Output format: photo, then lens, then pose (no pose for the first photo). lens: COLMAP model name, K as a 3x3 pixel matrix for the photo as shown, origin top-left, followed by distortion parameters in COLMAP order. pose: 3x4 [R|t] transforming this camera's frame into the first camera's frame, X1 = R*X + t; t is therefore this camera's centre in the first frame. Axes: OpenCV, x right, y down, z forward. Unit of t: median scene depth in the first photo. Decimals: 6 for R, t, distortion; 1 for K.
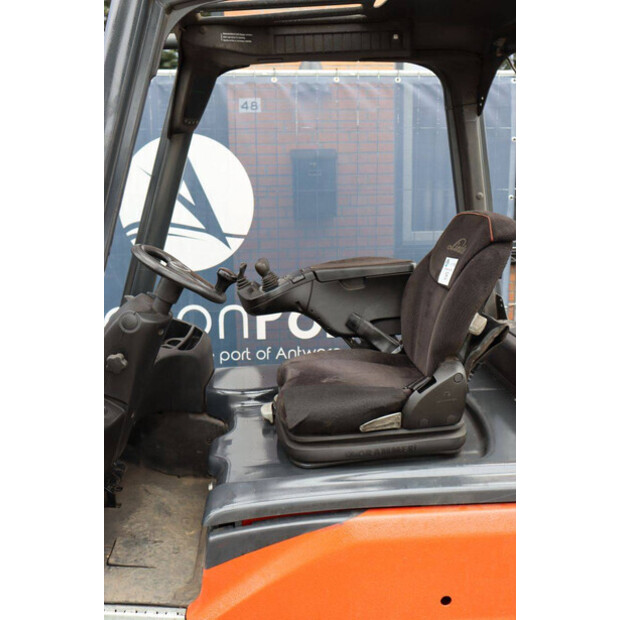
lens RADIAL K [[662.3, 0, 304.6], [0, 662.3, 287.3], [0, 0, 1]] dist [-0.061904, 0.000000]
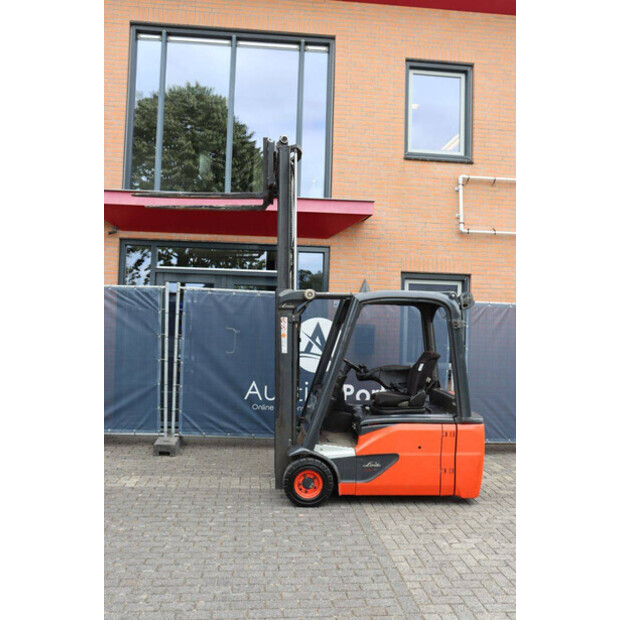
lens RADIAL K [[580.0, 0, 310.8], [0, 580.0, 301.0], [0, 0, 1]] dist [-0.075520, 0.000000]
pose [[0.998713, 0.049730, 0.009977, -0.324082], [-0.046586, 0.977169, -0.207295, 0.226636], [-0.020058, 0.206564, 0.978228, -1.605746]]
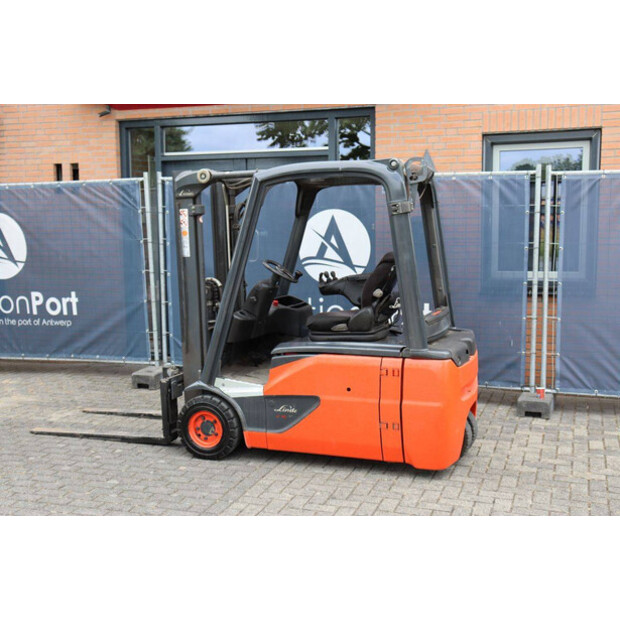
lens RADIAL K [[779.4, 0, 317.2], [0, 779.4, 298.2], [0, 0, 1]] dist [0.031836, 0.000000]
pose [[0.917791, 0.048986, -0.394030, 0.846904], [-0.077159, 0.995447, -0.055966, 0.180444], [0.389494, 0.081768, 0.917392, -1.296569]]
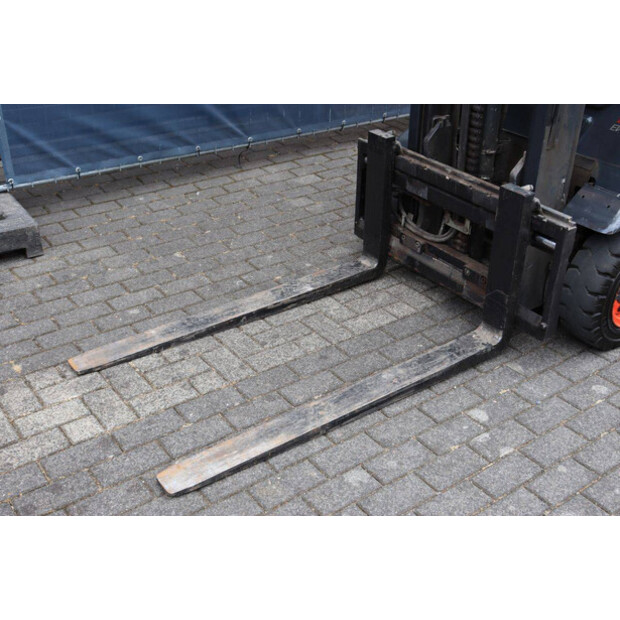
lens RADIAL K [[779.4, 0, 311.6], [0, 779.4, 305.0], [0, 0, 1]] dist [0.031836, 0.000000]
pose [[0.851701, -0.224332, 0.473583, -1.168622], [0.054886, 0.936953, 0.345119, 0.067998], [-0.521146, -0.267945, 0.810316, -0.031404]]
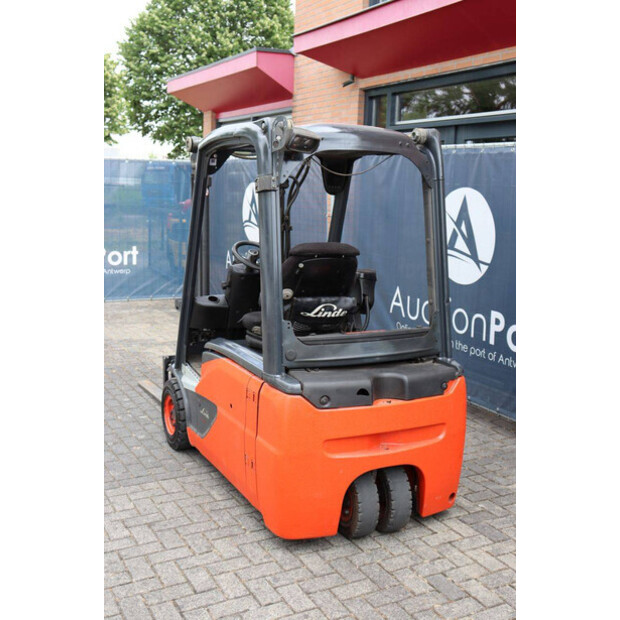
lens RADIAL K [[751.7, 0, 316.8], [0, 751.7, 305.3], [0, 0, 1]] dist [0.017961, 0.000000]
pose [[0.400165, 0.170893, -0.900369, 1.609352], [-0.199679, 0.975114, 0.096334, -0.102272], [0.894425, 0.141235, 0.424330, 0.071081]]
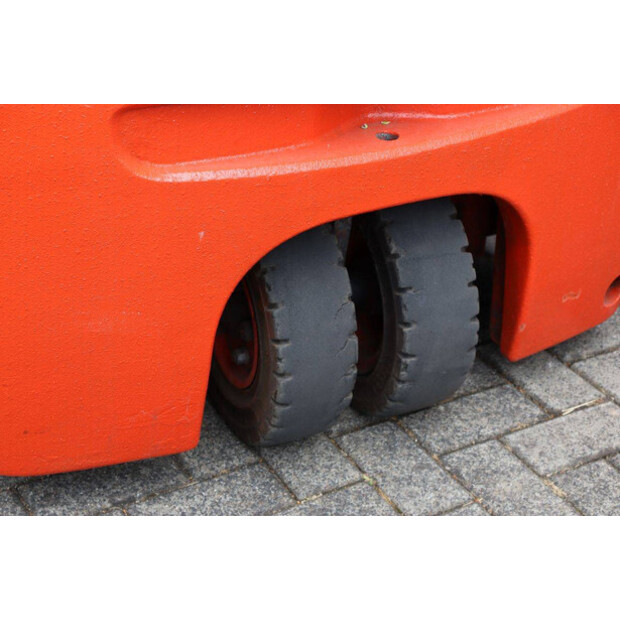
lens RADIAL K [[1322.9, 0, 313.7], [0, 1322.9, 310.4], [0, 0, 1]] dist [0.291711, 0.000000]
pose [[0.421795, 0.481557, -0.768239, 0.920020], [-0.202008, 0.875914, 0.438141, 0.080601], [0.883901, -0.029616, 0.466735, 0.513407]]
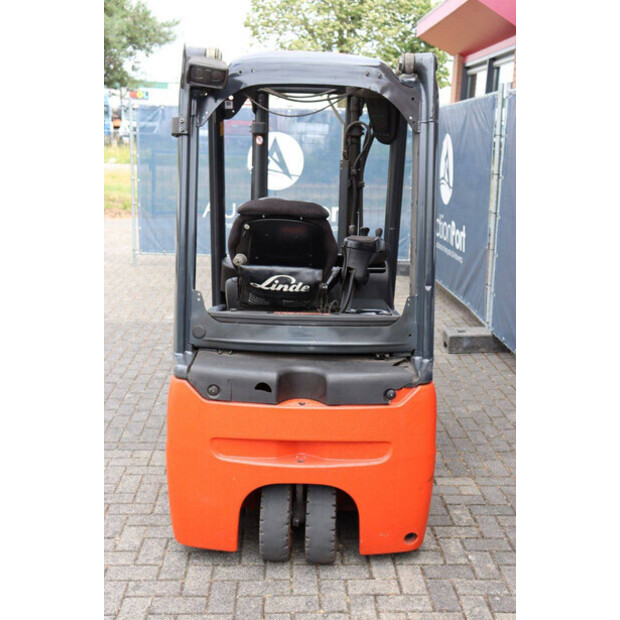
lens RADIAL K [[779.4, 0, 318.1], [0, 779.4, 303.2], [0, 0, 1]] dist [0.031836, 0.000000]
pose [[-0.042674, 0.229685, -0.972329, 1.517923], [-0.209975, 0.949418, 0.233488, -0.238307], [0.976775, 0.214129, 0.007712, 0.813861]]
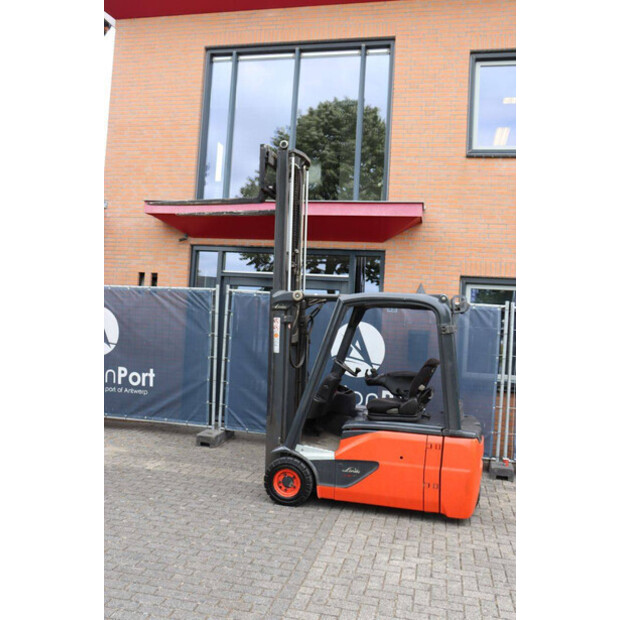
lens RADIAL K [[580.0, 0, 313.4], [0, 580.0, 300.2], [0, 0, 1]] dist [-0.075520, 0.000000]
pose [[0.950897, 0.062362, -0.303161, 0.423111], [-0.126409, 0.972325, -0.196481, 0.193654], [0.282518, 0.225155, 0.932464, -1.515724]]
